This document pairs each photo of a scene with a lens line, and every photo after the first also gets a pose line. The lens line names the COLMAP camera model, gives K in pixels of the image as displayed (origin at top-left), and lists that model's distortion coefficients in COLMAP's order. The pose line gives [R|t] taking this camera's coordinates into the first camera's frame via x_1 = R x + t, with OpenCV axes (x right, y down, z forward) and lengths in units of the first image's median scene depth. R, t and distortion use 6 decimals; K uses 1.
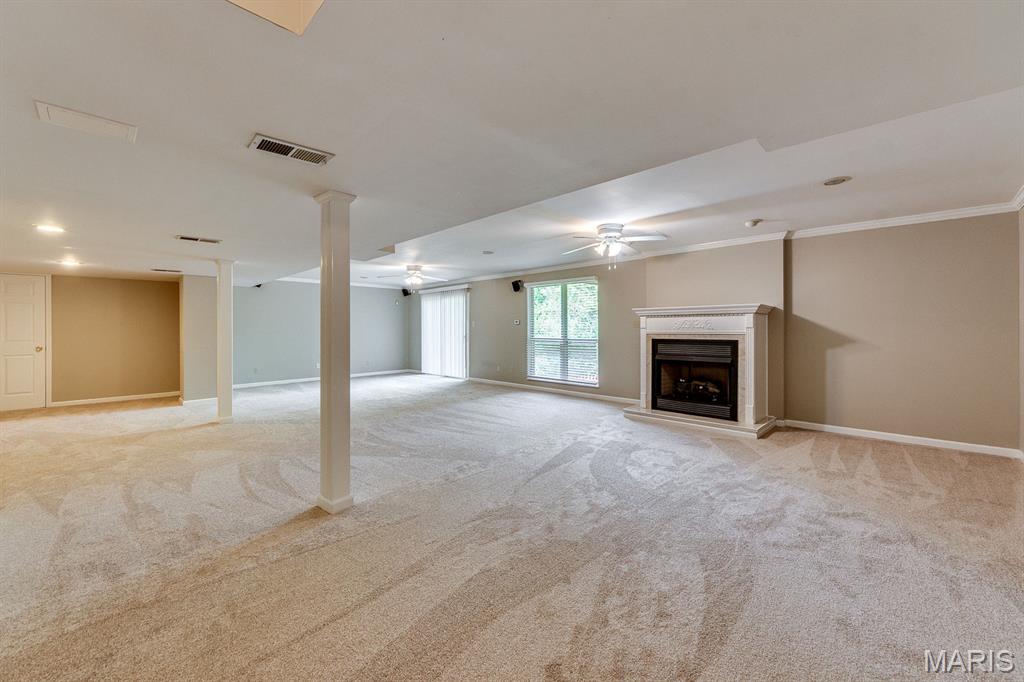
lens RADIAL K [[405.6, 0, 507.9], [0, 405.6, 341.6], [0, 0, 1]] dist [0.008117, -0.002806]
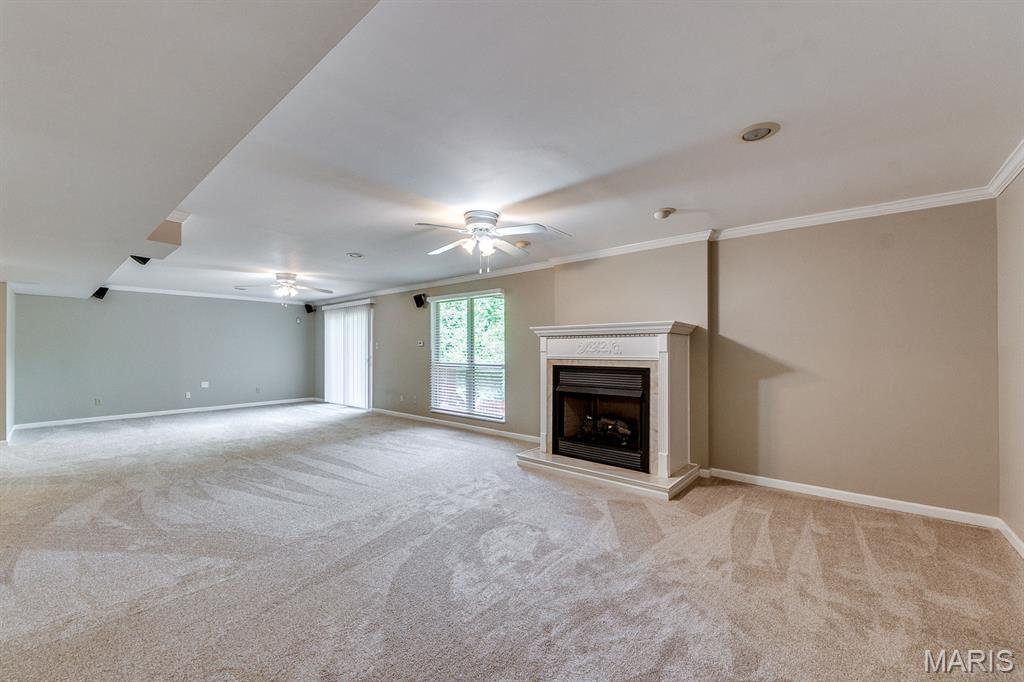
lens RADIAL K [[405.6, 0, 503.0], [0, 405.6, 359.8], [0, 0, 1]] dist [0.008117, -0.002806]
pose [[0.997713, 0.002087, 0.067561, 0.238305], [-0.001505, 0.999961, -0.008667, -0.012041], [-0.067577, 0.008545, 0.997677, 0.252250]]
